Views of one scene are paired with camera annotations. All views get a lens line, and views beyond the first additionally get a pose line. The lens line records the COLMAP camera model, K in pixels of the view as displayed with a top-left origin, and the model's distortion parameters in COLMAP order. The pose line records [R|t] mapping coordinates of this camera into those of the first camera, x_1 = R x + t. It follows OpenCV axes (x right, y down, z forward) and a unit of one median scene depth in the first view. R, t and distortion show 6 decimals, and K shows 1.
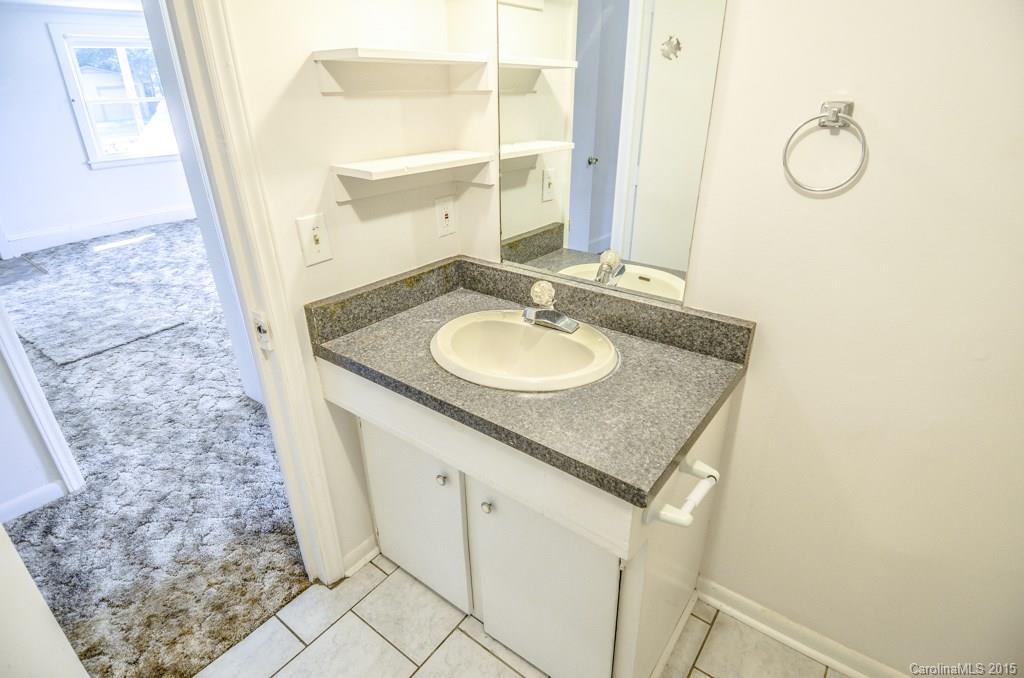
lens RADIAL K [[533.3, 0, 528.4], [0, 533.3, 346.2], [0, 0, 1]] dist [0.033852, -0.041497]
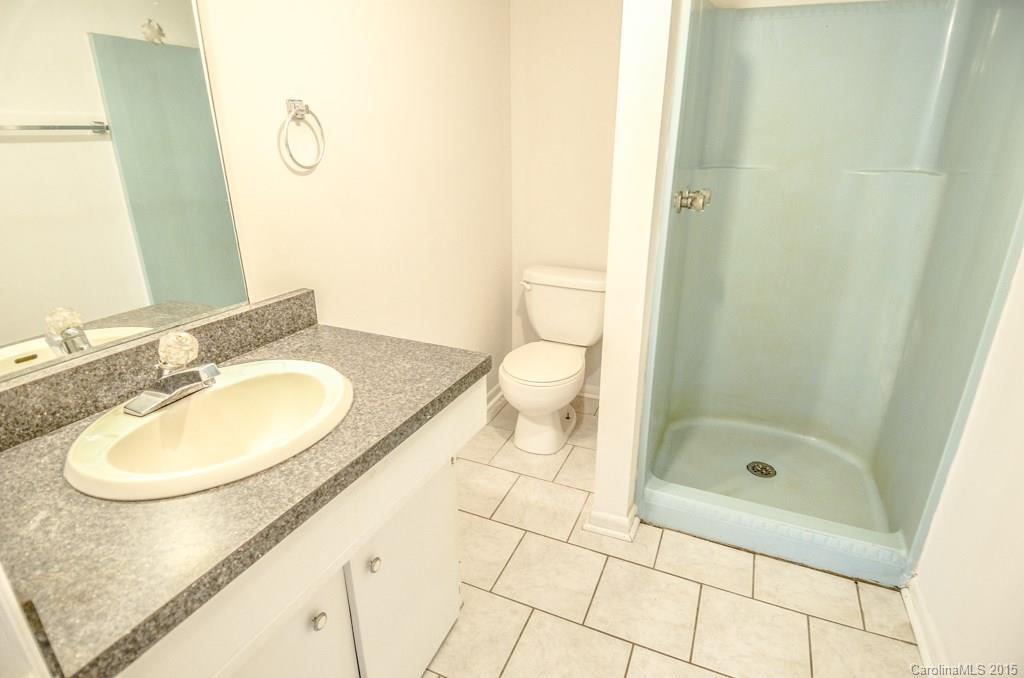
lens RADIAL K [[533.3, 0, 512.0], [0, 533.3, 336.7], [0, 0, 1]] dist [0.033852, -0.041497]
pose [[-0.215155, -0.330861, 0.918825, -0.749916], [0.431055, 0.812072, 0.393358, -0.212492], [-0.876299, 0.480696, -0.032102, 0.669513]]
